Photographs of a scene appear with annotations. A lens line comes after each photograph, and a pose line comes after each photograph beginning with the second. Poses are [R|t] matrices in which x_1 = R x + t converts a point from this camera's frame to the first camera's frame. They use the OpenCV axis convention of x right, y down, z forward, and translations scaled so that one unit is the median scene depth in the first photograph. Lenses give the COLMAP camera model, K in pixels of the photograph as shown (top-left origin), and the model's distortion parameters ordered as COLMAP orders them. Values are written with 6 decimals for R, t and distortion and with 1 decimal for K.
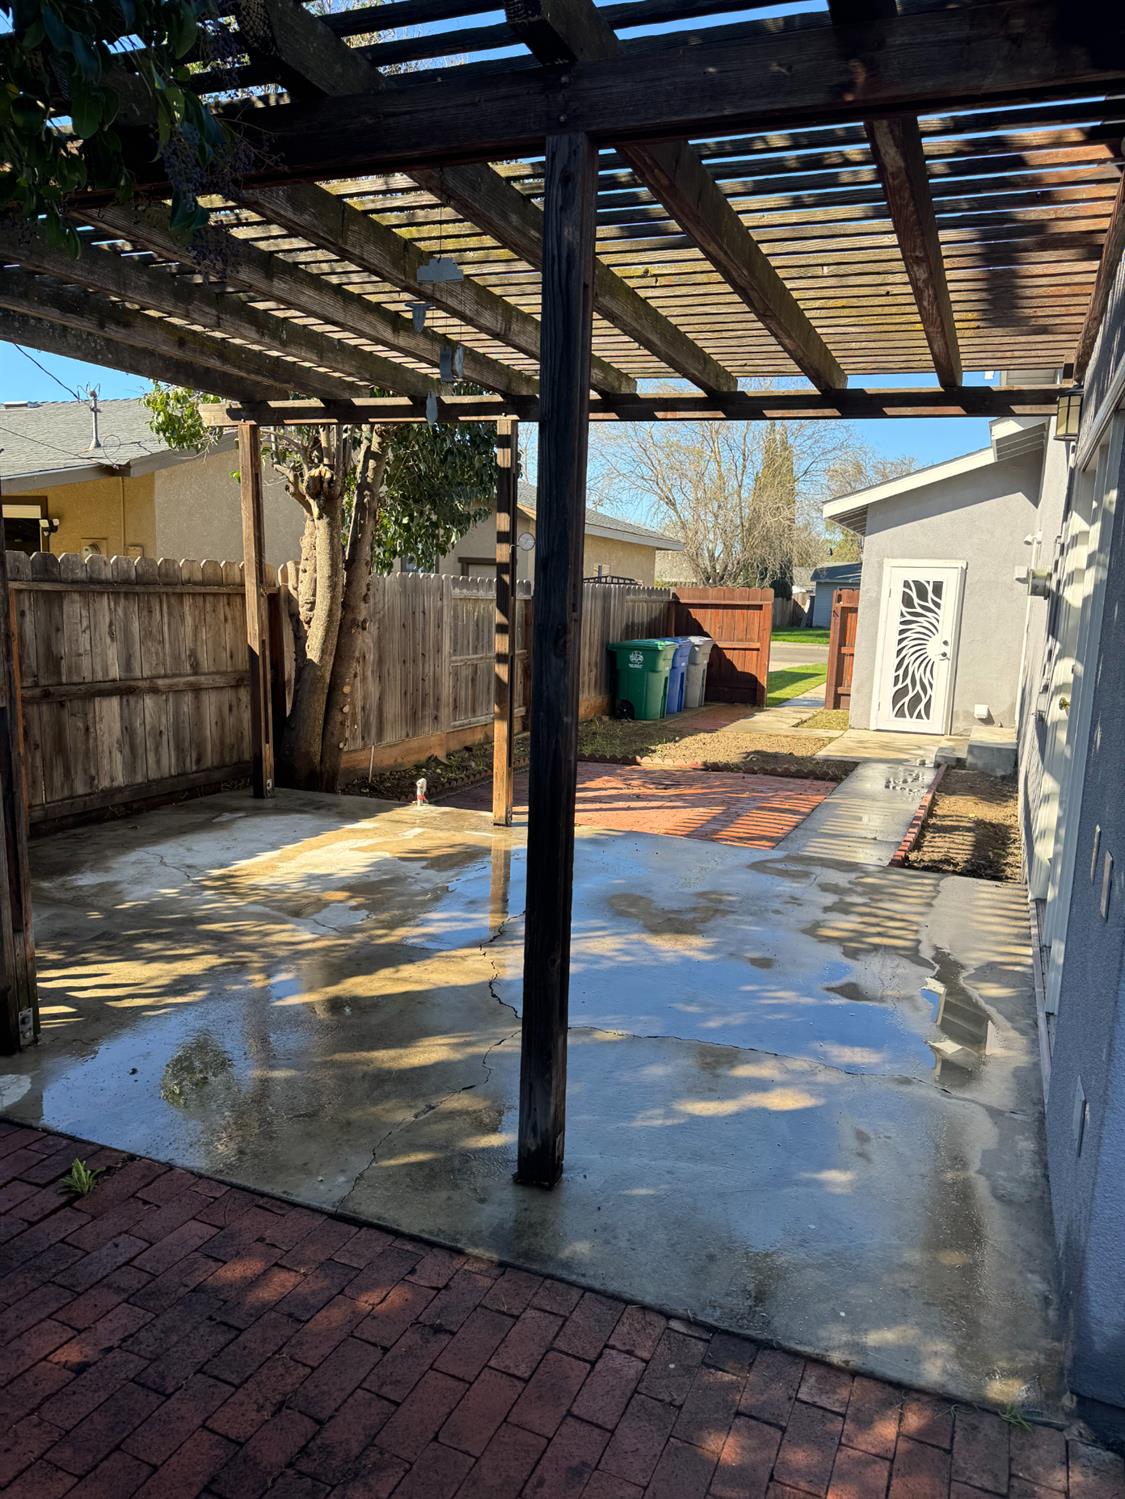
lens RADIAL K [[1032.3, 0, 562.5], [0, 1032.3, 749.5], [0, 0, 1]] dist [0.096923, -0.136660]
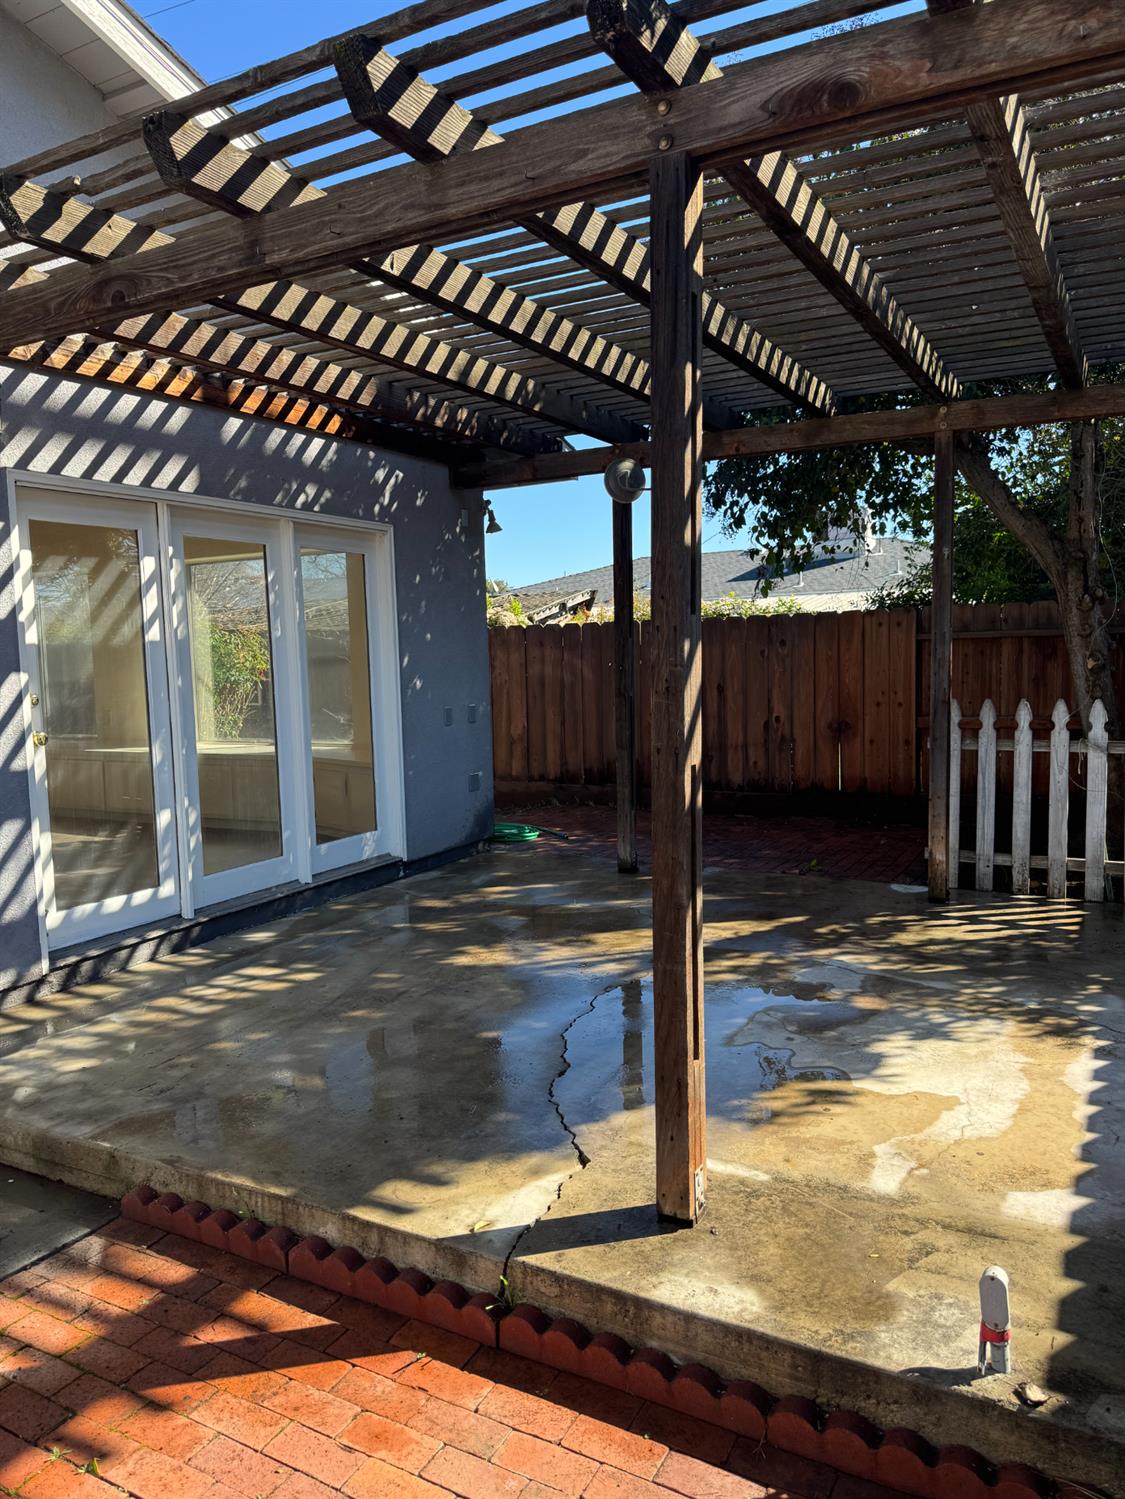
lens RADIAL K [[1032.3, 0, 562.5], [0, 1032.3, 749.5], [0, 0, 1]] dist [0.096923, -0.136660]
pose [[-0.994110, -0.022964, 0.105915, -0.070589], [0.004828, 0.966937, 0.254970, -0.270987], [-0.108269, 0.253979, -0.961131, 1.876252]]
